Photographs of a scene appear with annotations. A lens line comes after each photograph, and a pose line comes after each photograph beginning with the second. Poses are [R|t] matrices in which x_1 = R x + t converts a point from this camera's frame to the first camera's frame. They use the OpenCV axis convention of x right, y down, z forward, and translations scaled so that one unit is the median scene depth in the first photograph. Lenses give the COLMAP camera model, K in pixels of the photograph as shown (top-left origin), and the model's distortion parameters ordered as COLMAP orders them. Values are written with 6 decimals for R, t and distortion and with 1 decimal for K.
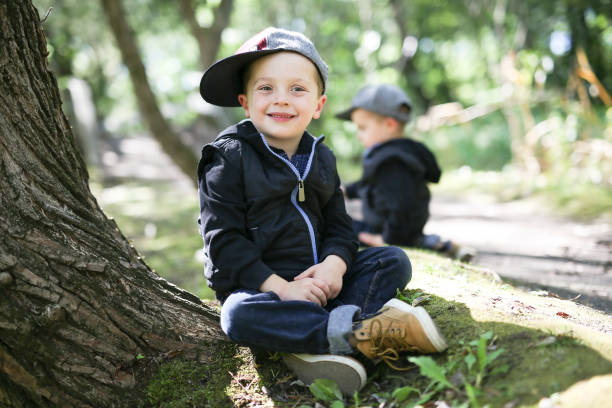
lens RADIAL K [[861.3, 0, 306.0], [0, 861.3, 201.6], [0, 0, 1]] dist [0.010382, 0.000000]
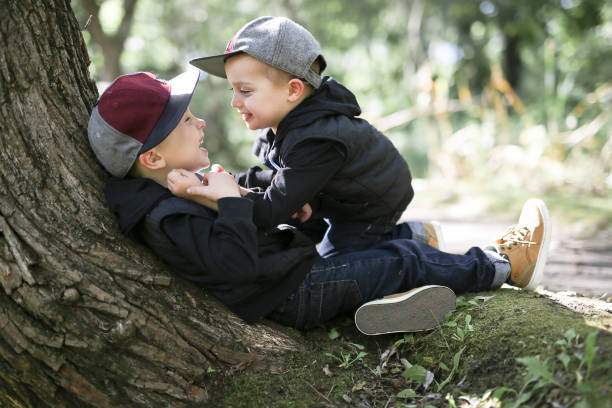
lens RADIAL K [[861.3, 0, 308.2], [0, 861.3, 203.8], [0, 0, 1]] dist [0.010382, 0.000000]
pose [[0.991972, -0.019175, 0.124999, -0.200932], [0.020329, 0.999762, -0.007960, 0.000088], [-0.124817, 0.010437, 0.992125, 0.007140]]
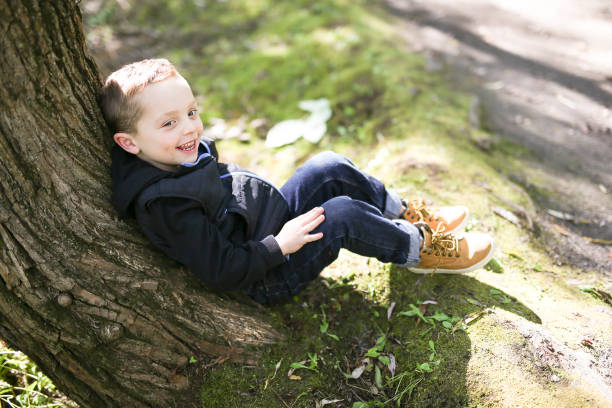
lens RADIAL K [[861.3, 0, 310.0], [0, 861.3, 203.8], [0, 0, 1]] dist [0.010382, 0.000000]
pose [[0.998142, 0.060079, 0.010113, -0.067313], [-0.058225, 0.891830, 0.448608, -0.493468], [0.017933, -0.448363, 0.893672, 0.117577]]
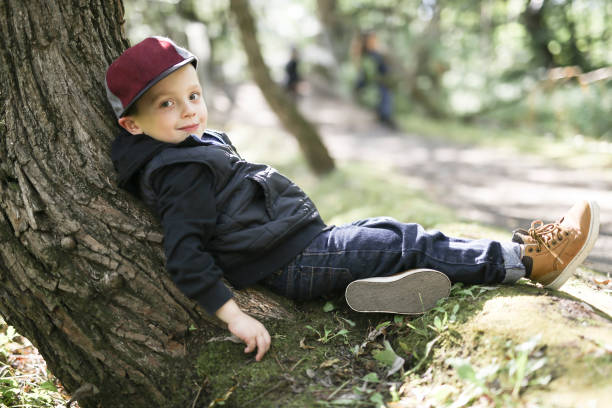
lens RADIAL K [[861.3, 0, 300.8], [0, 861.3, 201.7], [0, 0, 1]] dist [0.010382, 0.000000]
pose [[0.988667, 0.061695, -0.136859, 0.064105], [-0.053680, 0.996662, 0.061506, -0.038235], [0.140197, -0.053462, 0.988679, 0.019460]]
